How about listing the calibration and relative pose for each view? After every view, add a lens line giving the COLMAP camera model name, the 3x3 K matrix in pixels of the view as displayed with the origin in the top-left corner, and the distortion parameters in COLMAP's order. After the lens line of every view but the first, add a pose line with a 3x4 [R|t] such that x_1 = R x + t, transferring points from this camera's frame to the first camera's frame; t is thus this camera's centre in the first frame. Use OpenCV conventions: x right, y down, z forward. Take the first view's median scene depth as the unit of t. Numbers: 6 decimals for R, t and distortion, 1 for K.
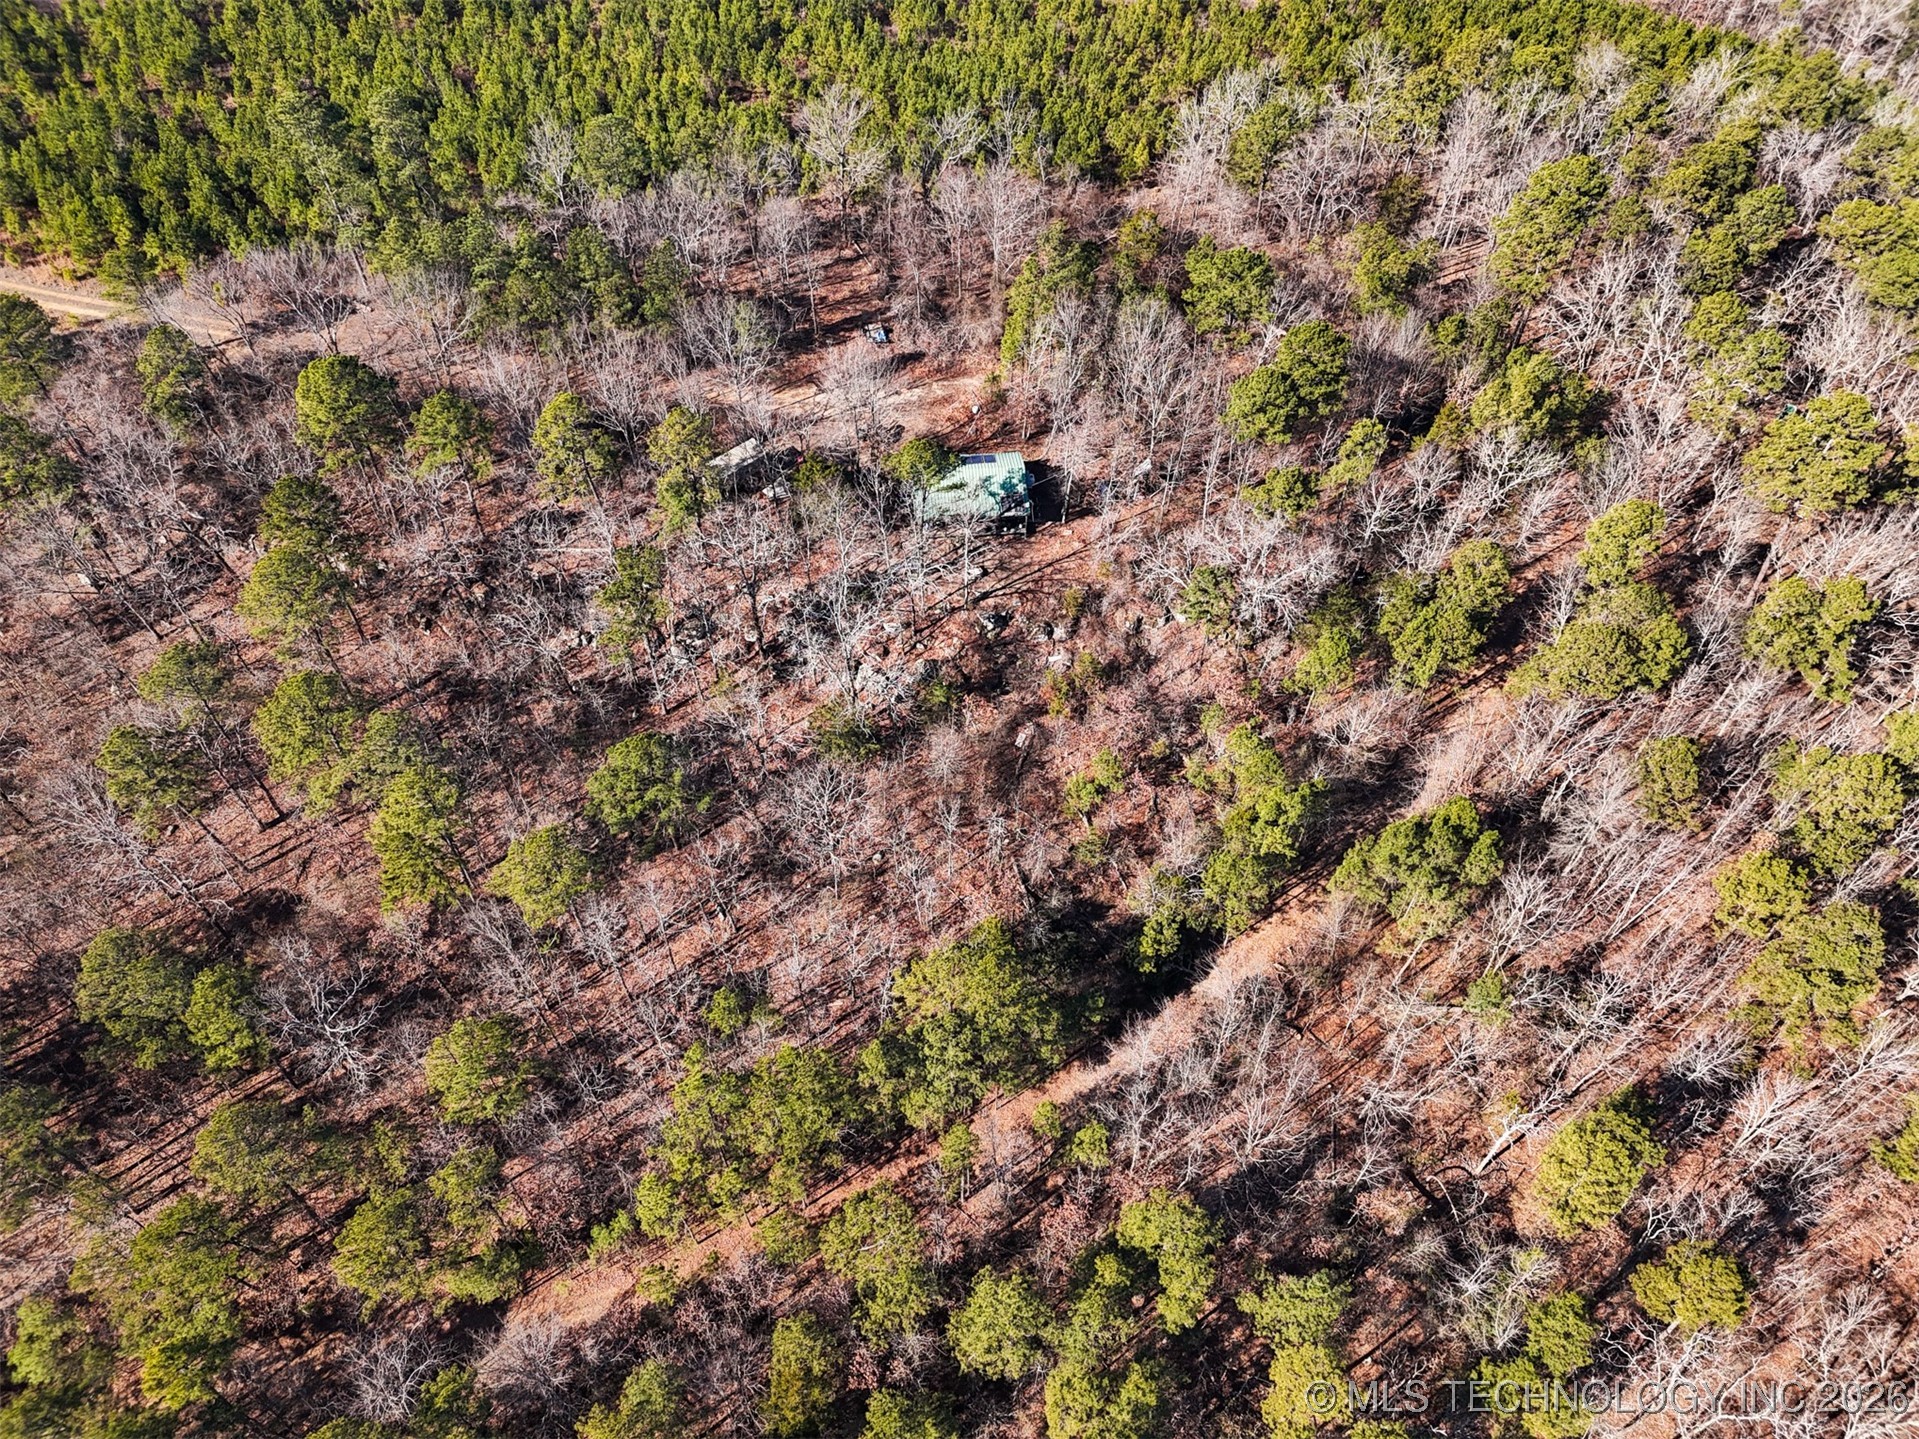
lens RADIAL K [[1396.7, 0, 953.2], [0, 1396.7, 706.5], [0, 0, 1]] dist [0.080021, -0.082894]
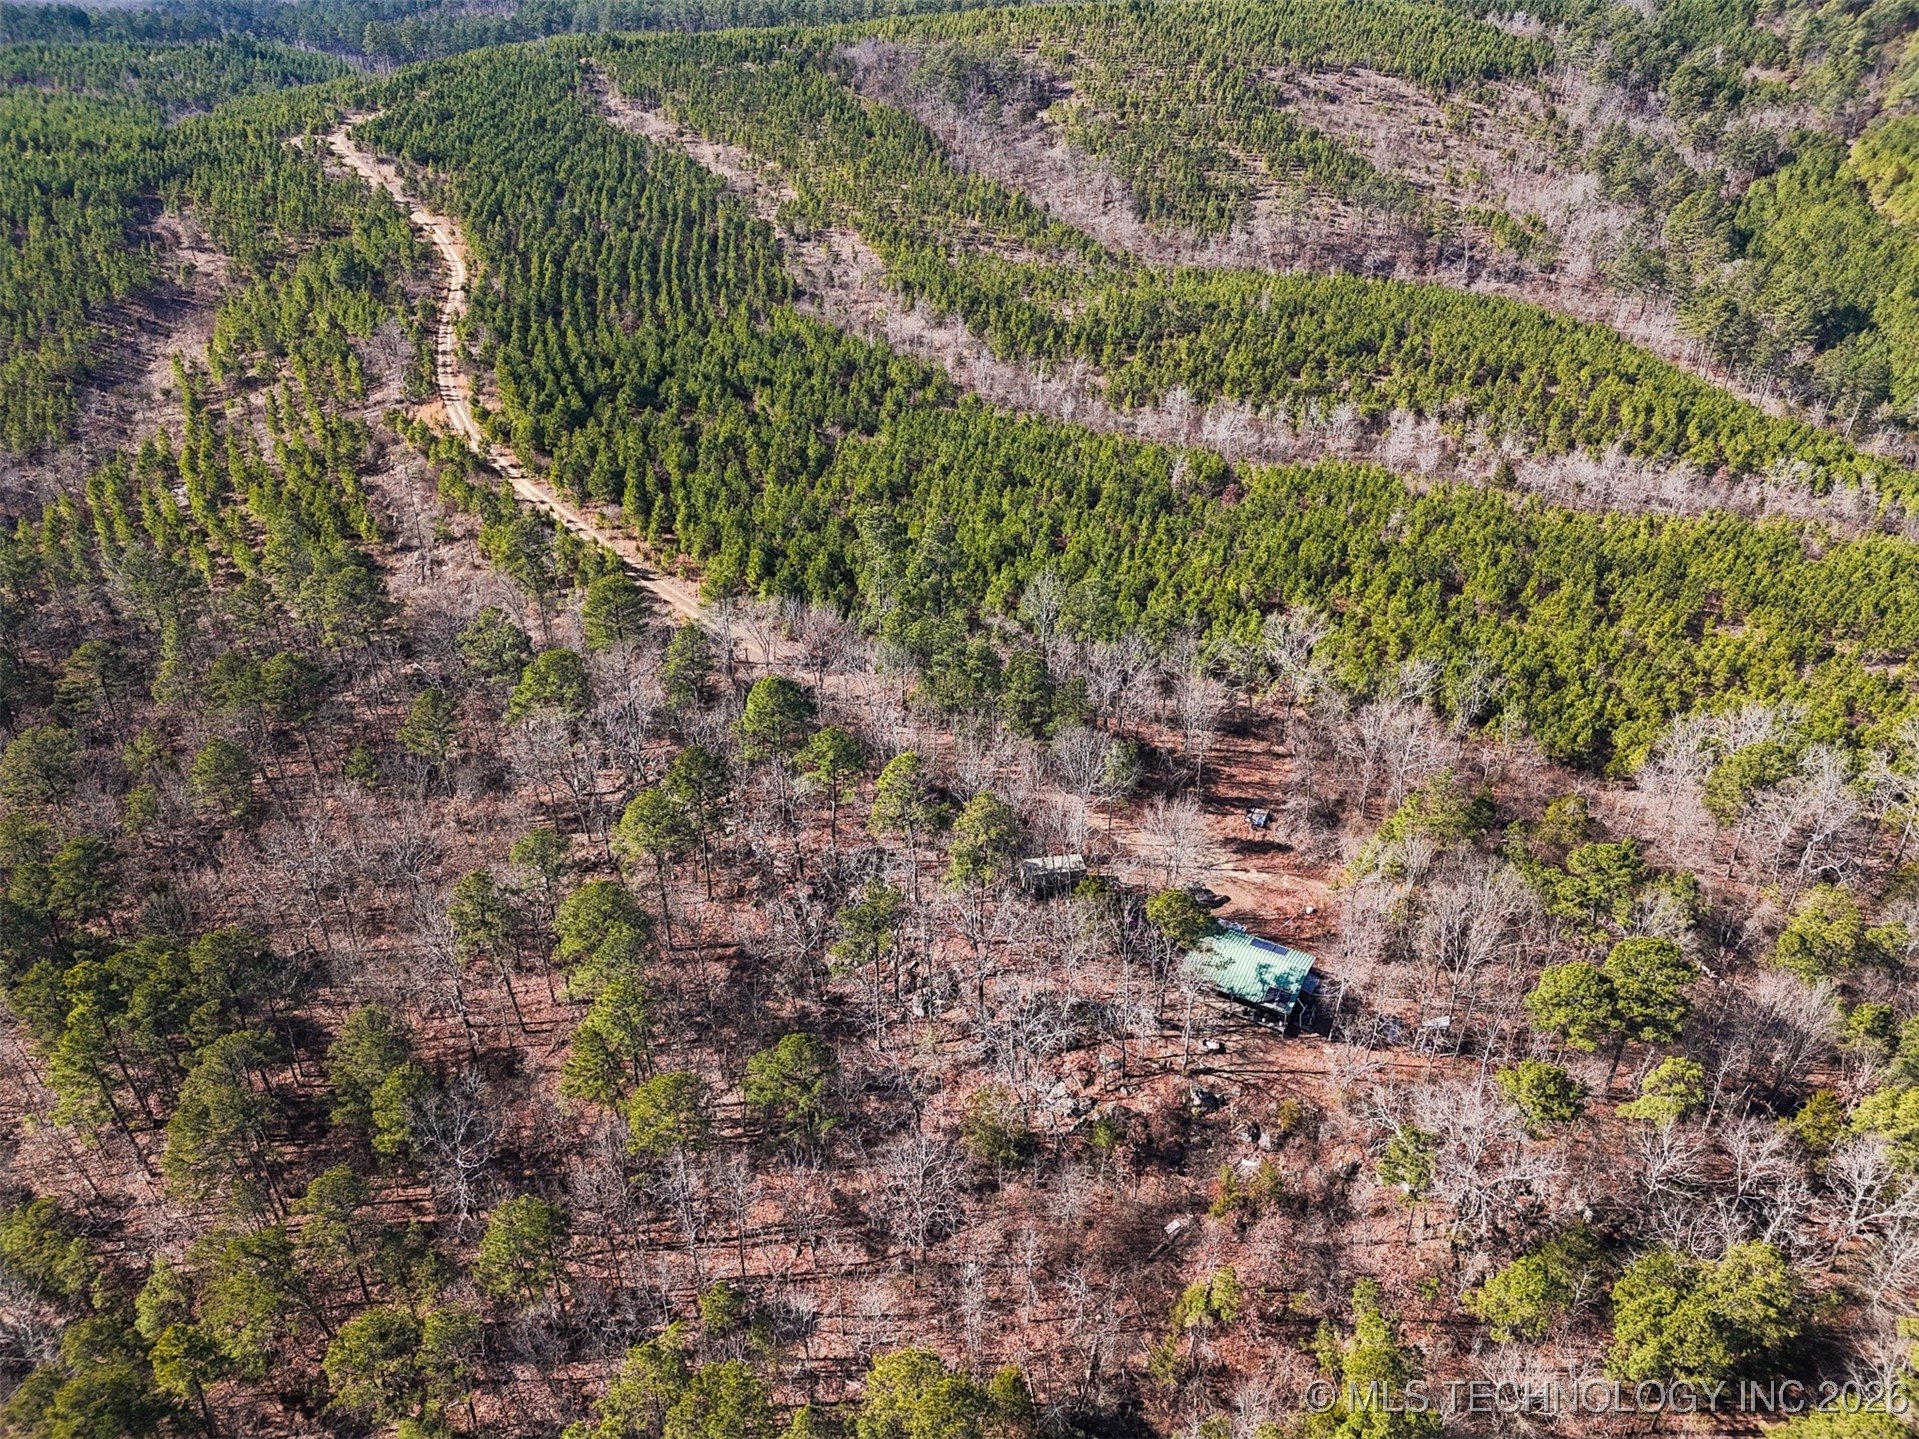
lens RADIAL K [[1396.7, 0, 965.4], [0, 1396.7, 703.4], [0, 0, 1]] dist [0.080021, -0.082894]
pose [[0.836657, 0.272922, -0.474887, 0.276350], [-0.422033, 0.873873, -0.241317, 0.004532], [0.349131, 0.402318, 0.846314, 0.010228]]
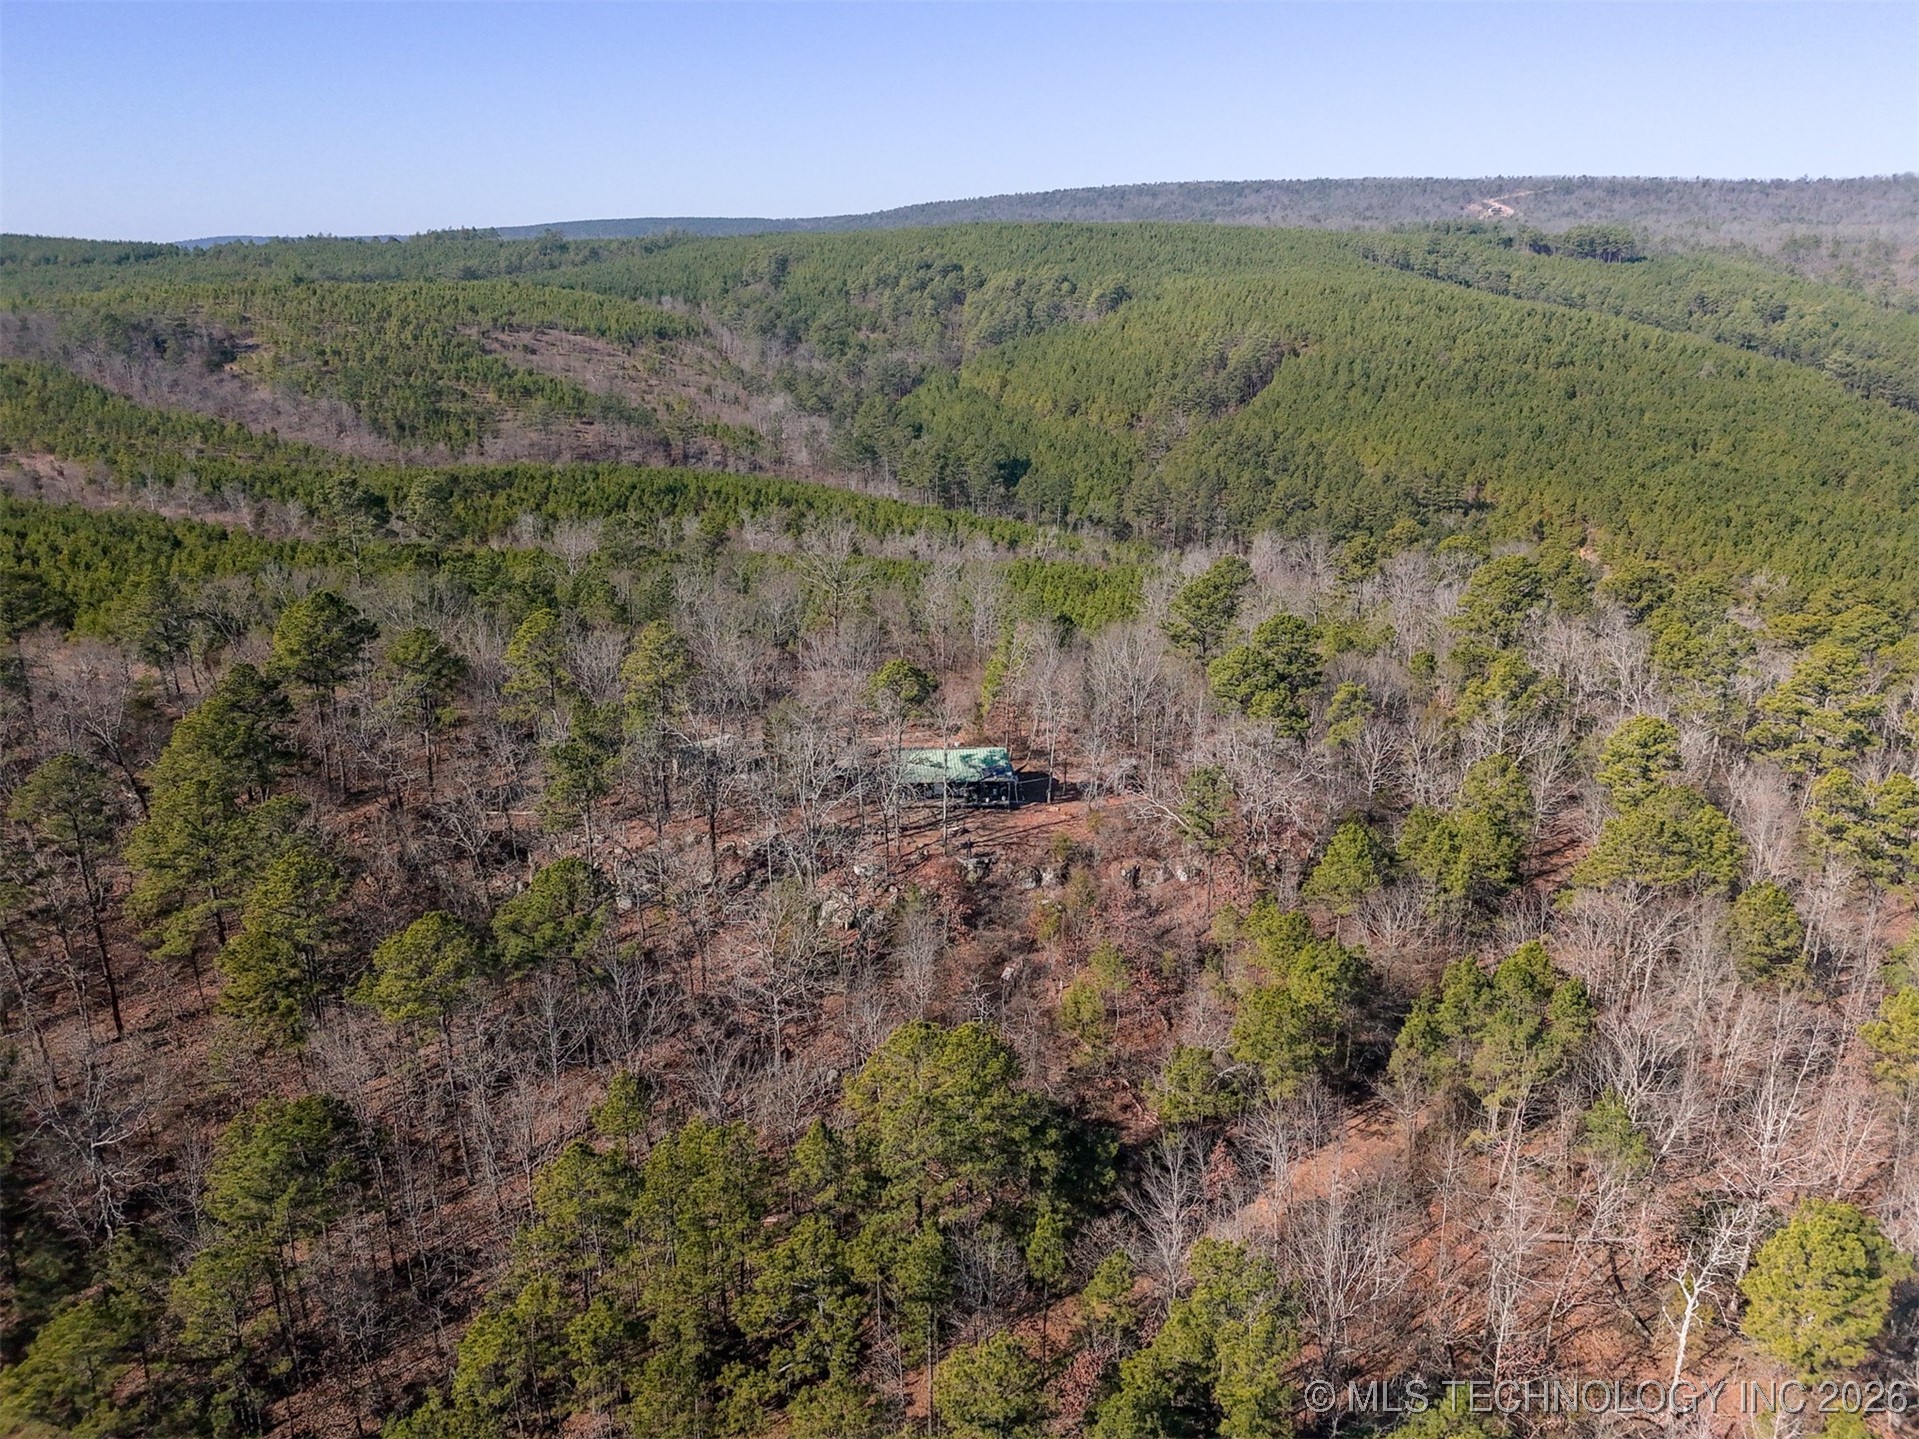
lens RADIAL K [[1396.7, 0, 956.0], [0, 1396.7, 712.5], [0, 0, 1]] dist [0.080021, -0.082894]
pose [[0.999984, -0.005656, 0.000571, 0.016278], [0.005023, 0.832061, -0.554662, 0.358442], [0.002662, 0.554656, 0.832076, 0.186038]]
